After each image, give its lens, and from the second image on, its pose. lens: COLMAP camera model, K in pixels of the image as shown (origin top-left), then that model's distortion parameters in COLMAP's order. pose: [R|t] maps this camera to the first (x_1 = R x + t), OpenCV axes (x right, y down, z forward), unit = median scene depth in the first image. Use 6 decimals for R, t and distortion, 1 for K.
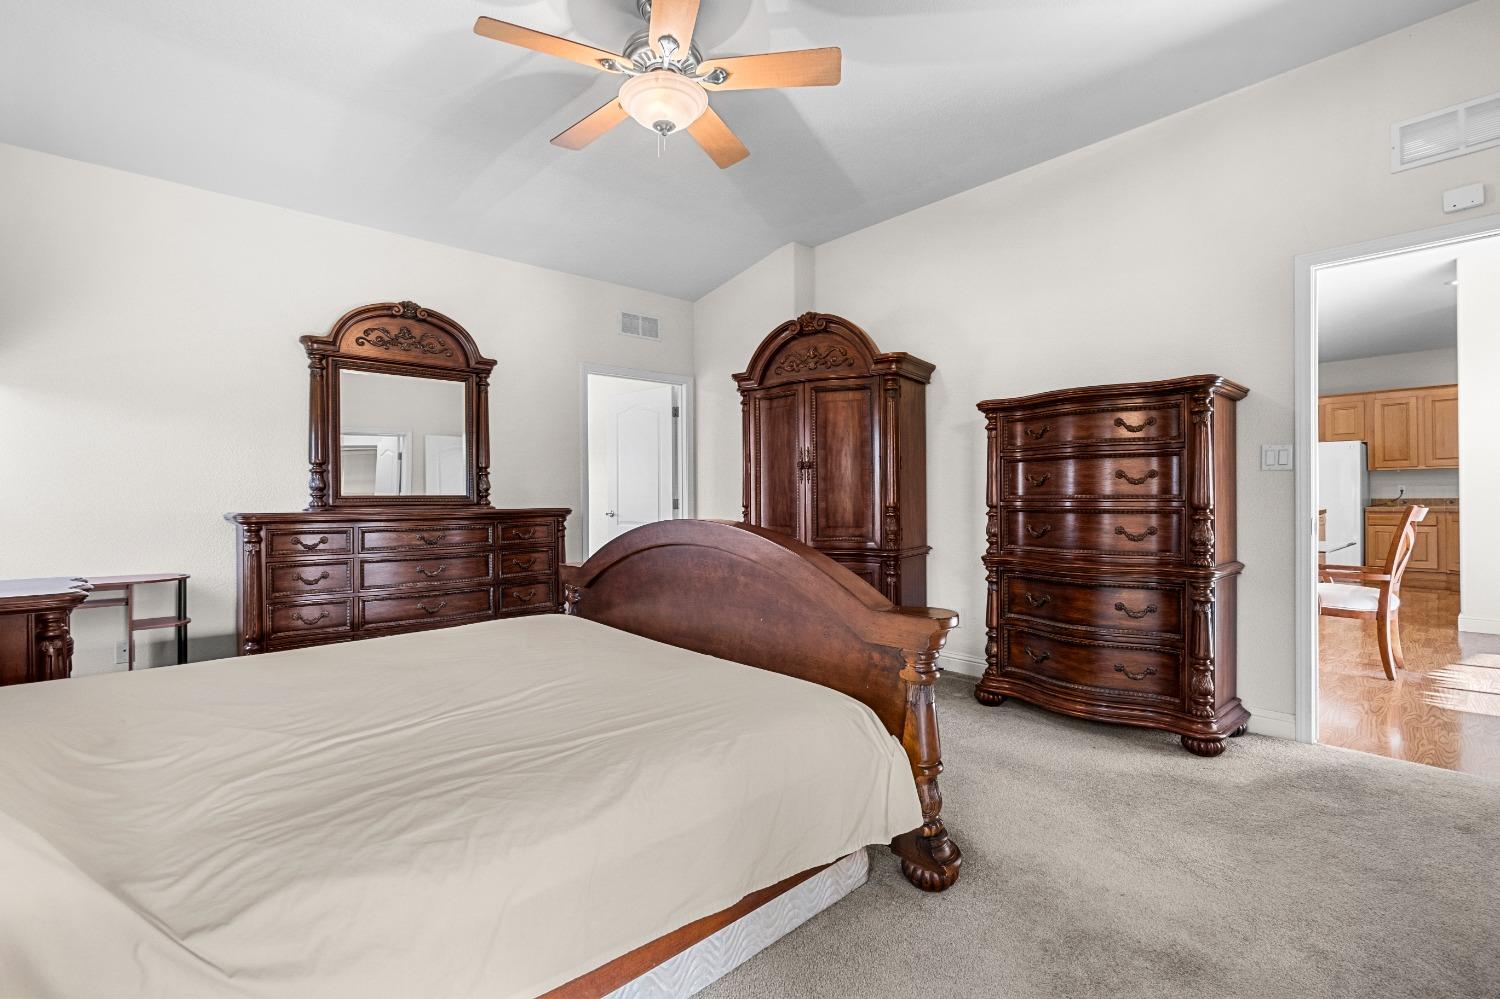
lens RADIAL K [[696.2, 0, 753.0], [0, 696.2, 492.4], [0, 0, 1]] dist [-0.001923, -0.000271]
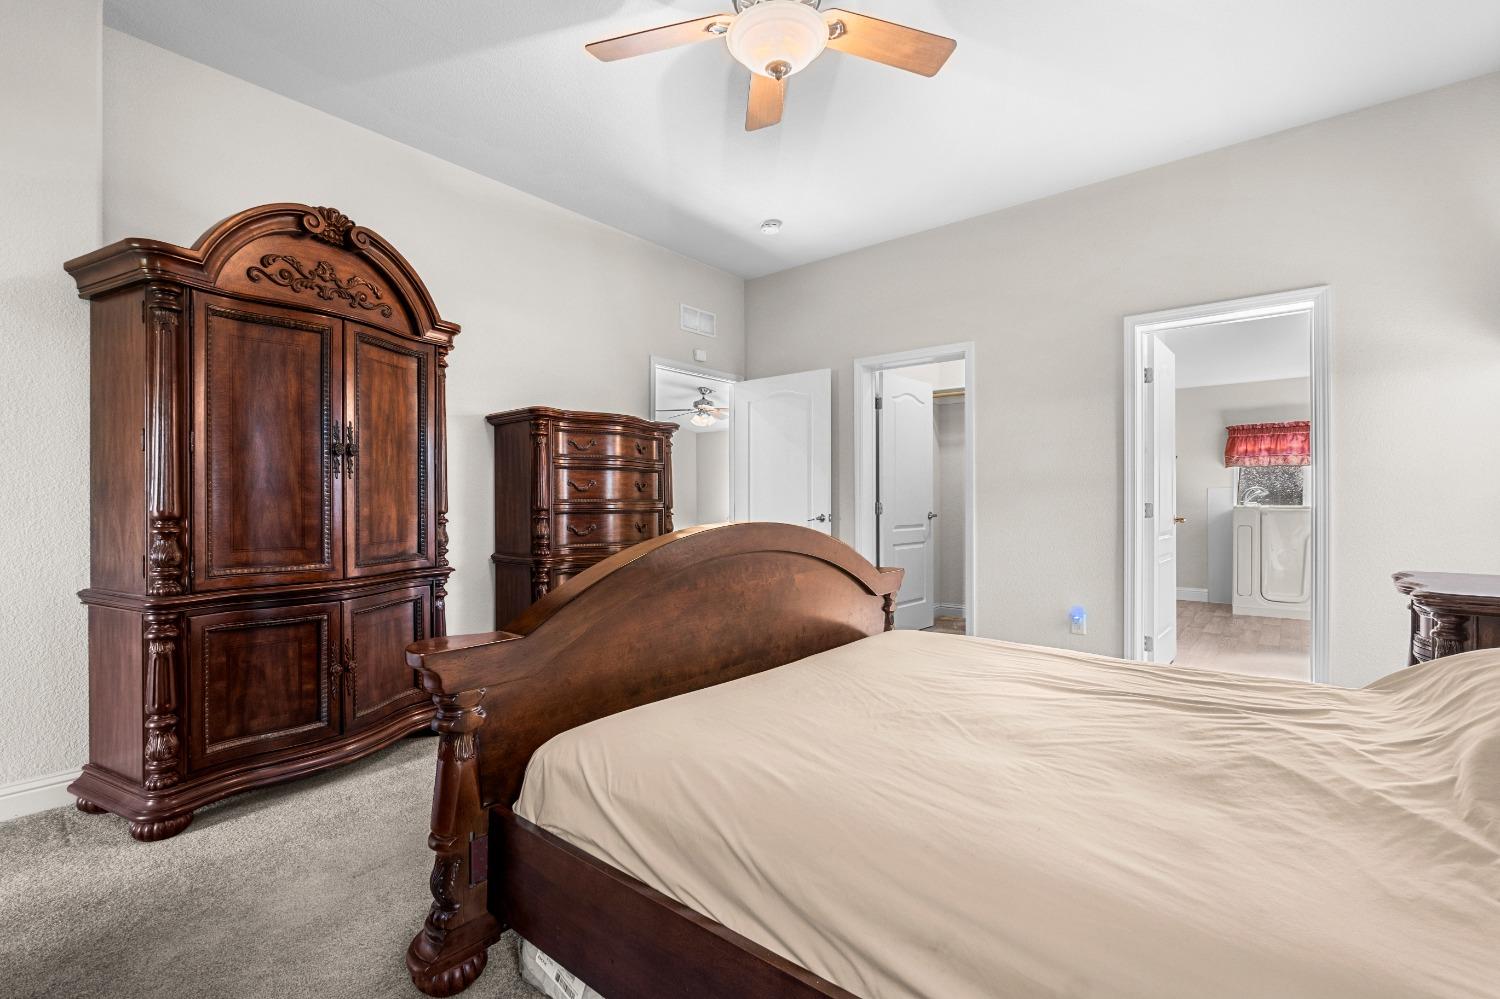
lens RADIAL K [[662.8, 0, 753.2], [0, 662.8, 492.3], [0, 0, 1]] dist [-0.002183, 0.000350]
pose [[-0.141387, 0.021075, 0.989730, -0.695964], [0.000117, 0.999774, -0.021273, 0.015594], [-0.989954, -0.002891, -0.141357, 0.858866]]
